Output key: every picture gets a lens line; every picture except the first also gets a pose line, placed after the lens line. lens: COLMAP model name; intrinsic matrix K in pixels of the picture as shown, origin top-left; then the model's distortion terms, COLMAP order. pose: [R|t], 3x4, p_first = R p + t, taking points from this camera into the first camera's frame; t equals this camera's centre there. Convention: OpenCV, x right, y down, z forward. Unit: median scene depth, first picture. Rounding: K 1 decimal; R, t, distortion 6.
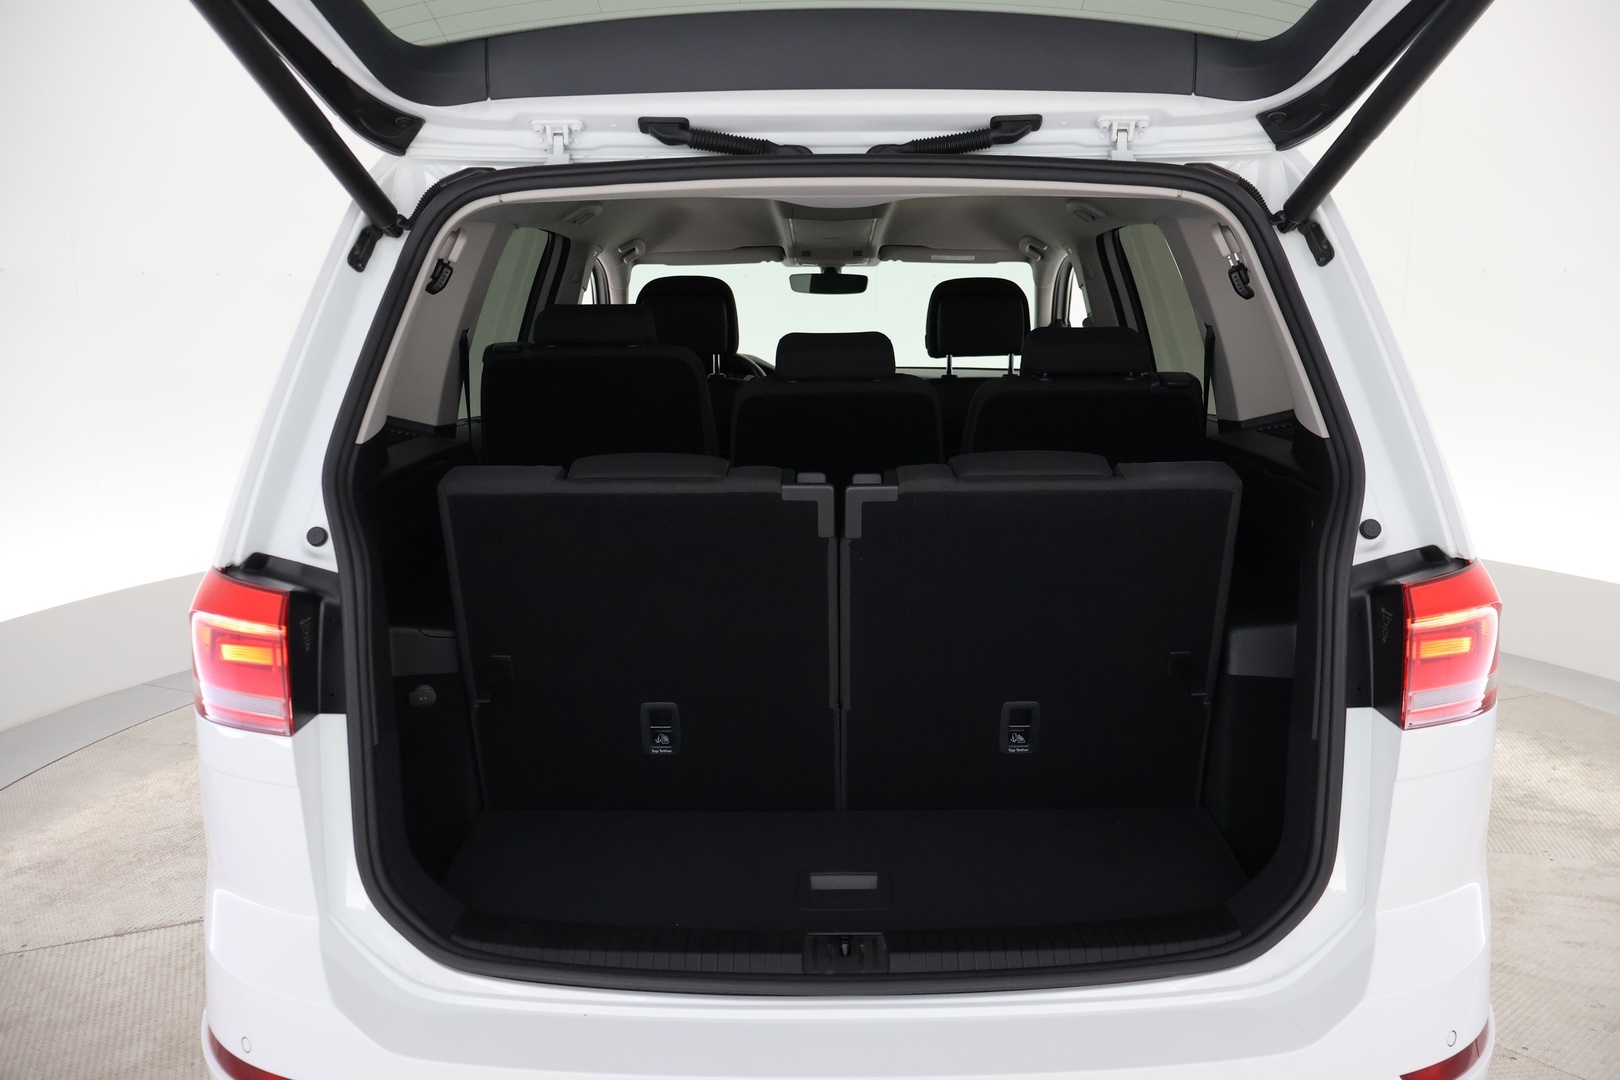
lens RADIAL K [[1344.4, 0, 805.7], [0, 1344.4, 524.5], [0, 0, 1]] dist [-0.001227, -0.000404]
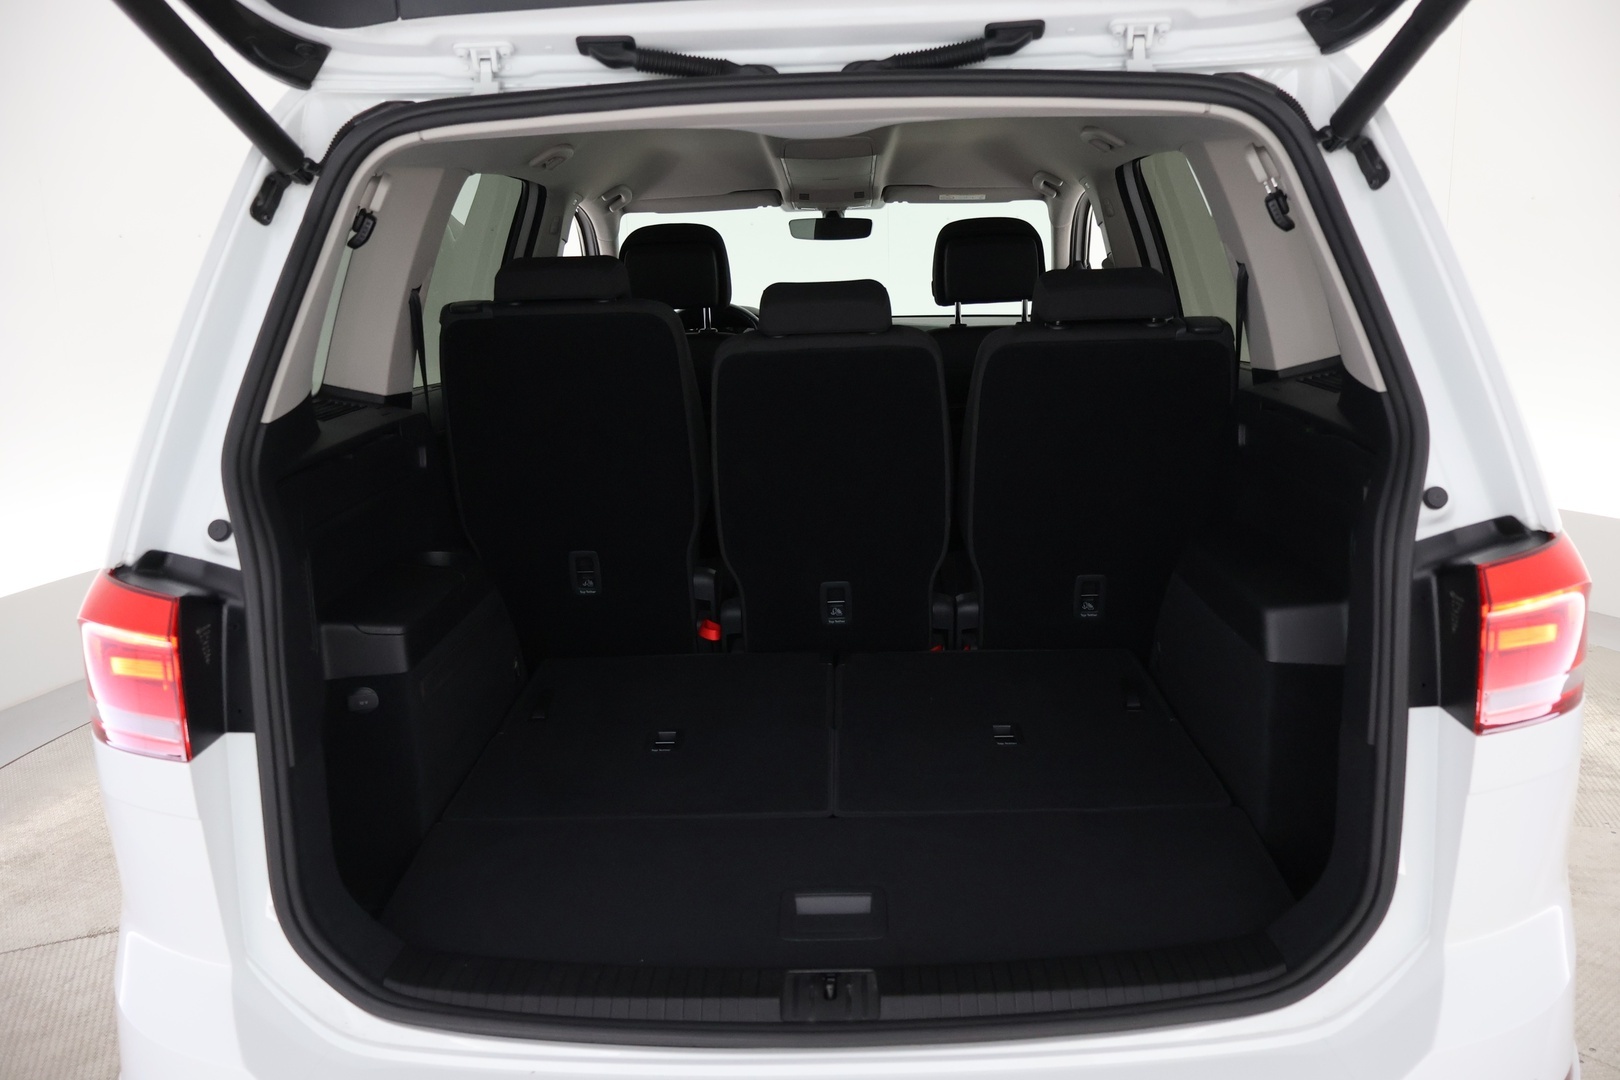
lens RADIAL K [[1336.0, 0, 800.7], [0, 1336.0, 526.3], [0, 0, 1]] dist [-0.007959, -0.004854]
pose [[0.999480, -0.019730, -0.025514, 0.035395], [0.020722, 0.999016, 0.039218, -0.018842], [0.024716, -0.039726, 0.998905, 0.133072]]
